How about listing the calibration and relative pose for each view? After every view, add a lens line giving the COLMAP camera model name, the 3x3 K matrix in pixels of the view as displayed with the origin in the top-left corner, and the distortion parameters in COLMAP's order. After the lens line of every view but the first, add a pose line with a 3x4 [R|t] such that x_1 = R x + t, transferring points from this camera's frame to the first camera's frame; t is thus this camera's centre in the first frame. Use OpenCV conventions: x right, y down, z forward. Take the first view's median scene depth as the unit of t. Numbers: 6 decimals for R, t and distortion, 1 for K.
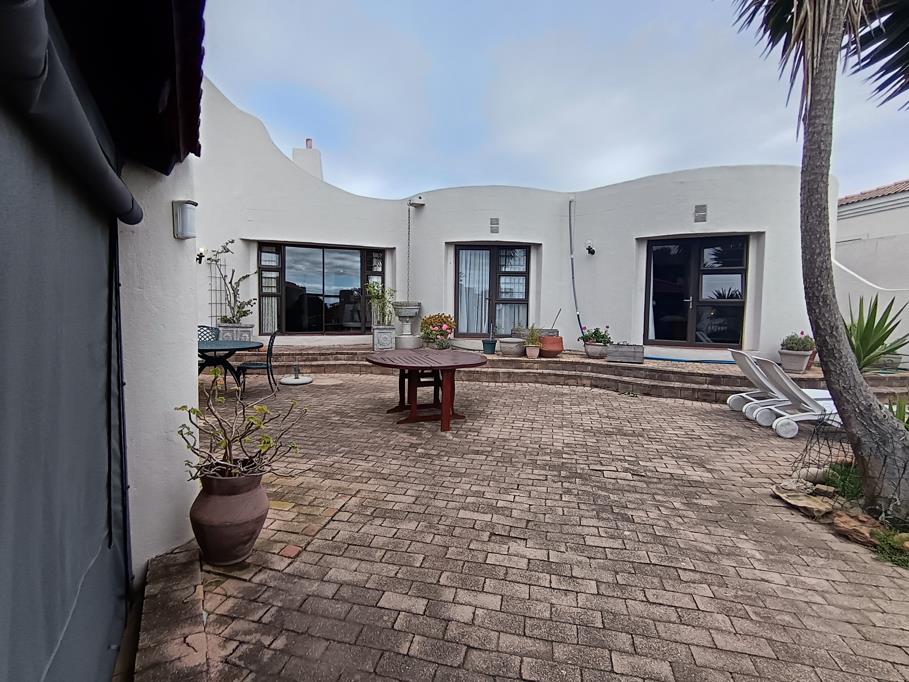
lens RADIAL K [[431.0, 0, 453.5], [0, 431.0, 337.0], [0, 0, 1]] dist [-0.001245, -0.000009]
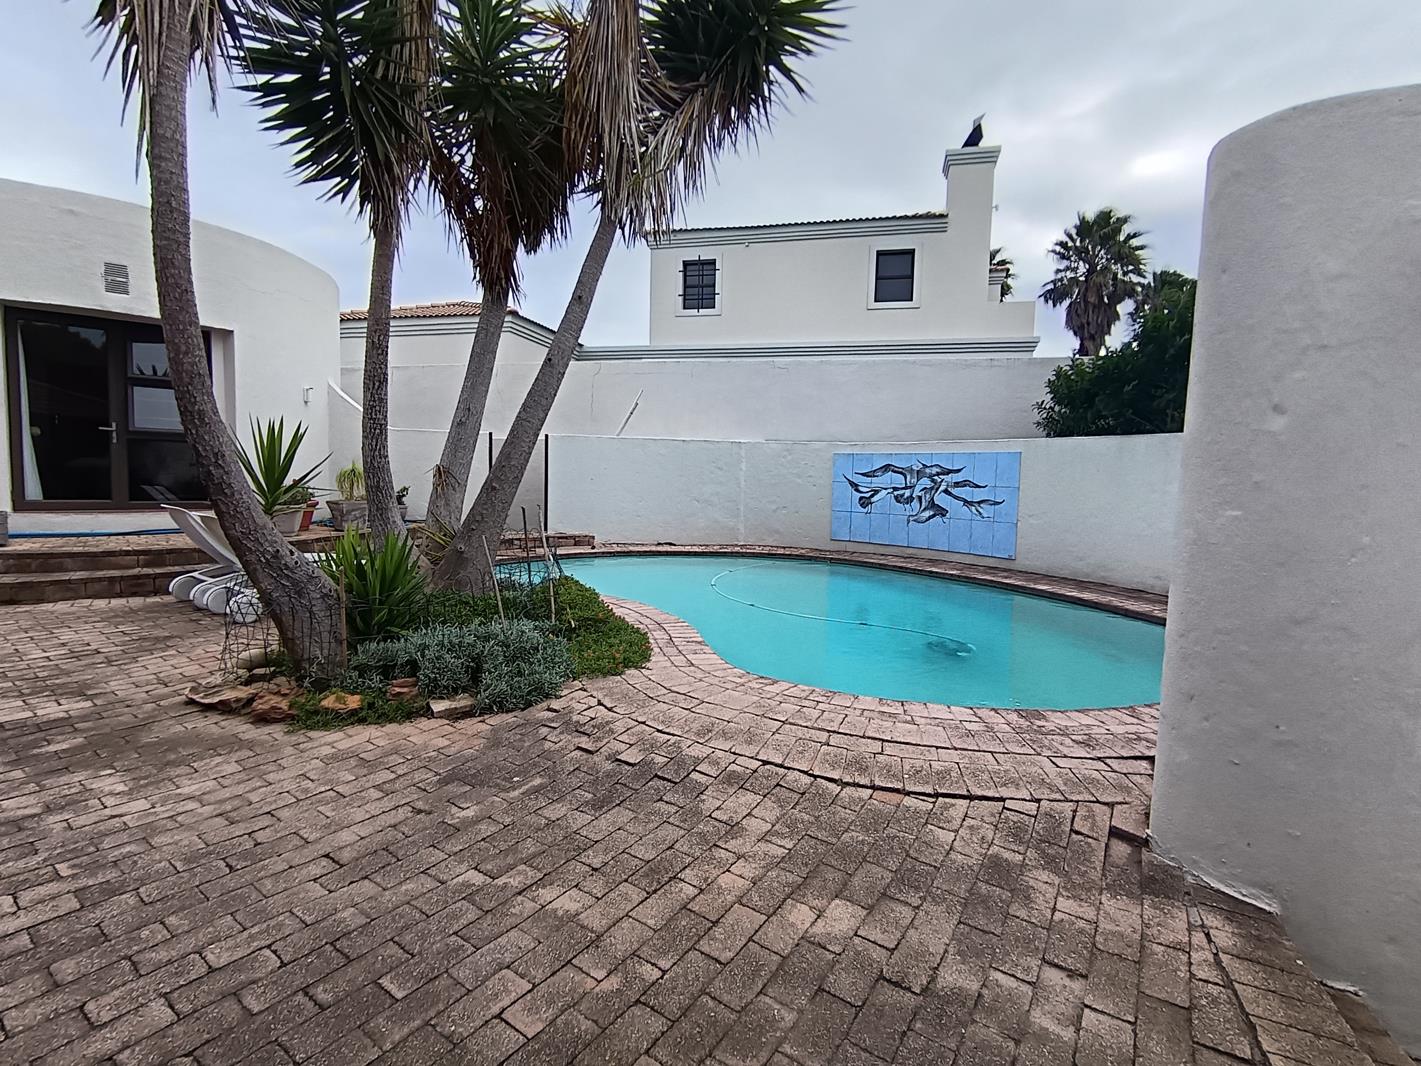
lens RADIAL K [[673.8, 0, 708.9], [0, 673.8, 526.8], [0, 0, 1]] dist [-0.001245, -0.000009]
pose [[0.405239, -0.077618, 0.910910, 0.115760], [0.044273, 0.996886, 0.065249, 0.053317], [-0.913138, 0.013887, 0.407413, -0.219986]]
